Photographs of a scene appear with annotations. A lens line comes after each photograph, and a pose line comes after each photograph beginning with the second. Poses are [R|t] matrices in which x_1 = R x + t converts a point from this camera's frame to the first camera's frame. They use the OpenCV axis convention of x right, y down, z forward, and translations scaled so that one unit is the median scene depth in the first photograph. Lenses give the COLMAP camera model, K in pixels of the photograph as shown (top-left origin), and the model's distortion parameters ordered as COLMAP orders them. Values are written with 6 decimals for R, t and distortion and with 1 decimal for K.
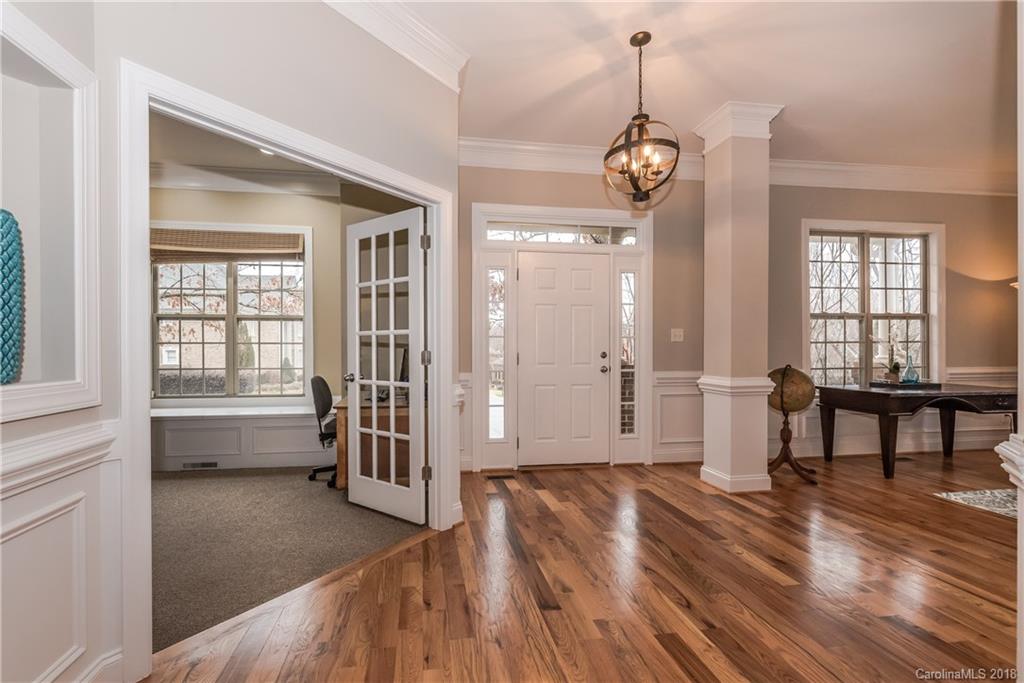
lens RADIAL K [[444.0, 0, 486.7], [0, 444.0, 349.0], [0, 0, 1]] dist [0.000334, 0.000164]
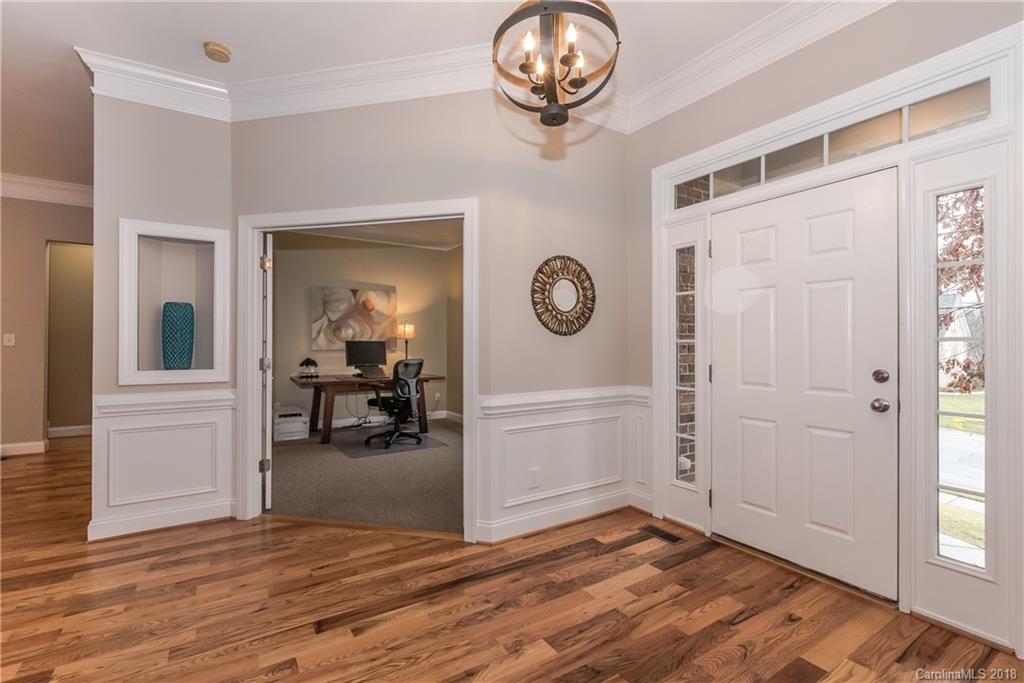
lens RADIAL K [[466.1, 0, 567.9], [0, 466.1, 346.1], [0, 0, 1]] dist [-0.001767, -0.000109]
pose [[0.429644, 0.005837, -0.902980, 0.812069], [-0.007143, 0.999970, 0.003065, -0.026709], [0.902970, 0.005133, 0.429673, 0.656214]]
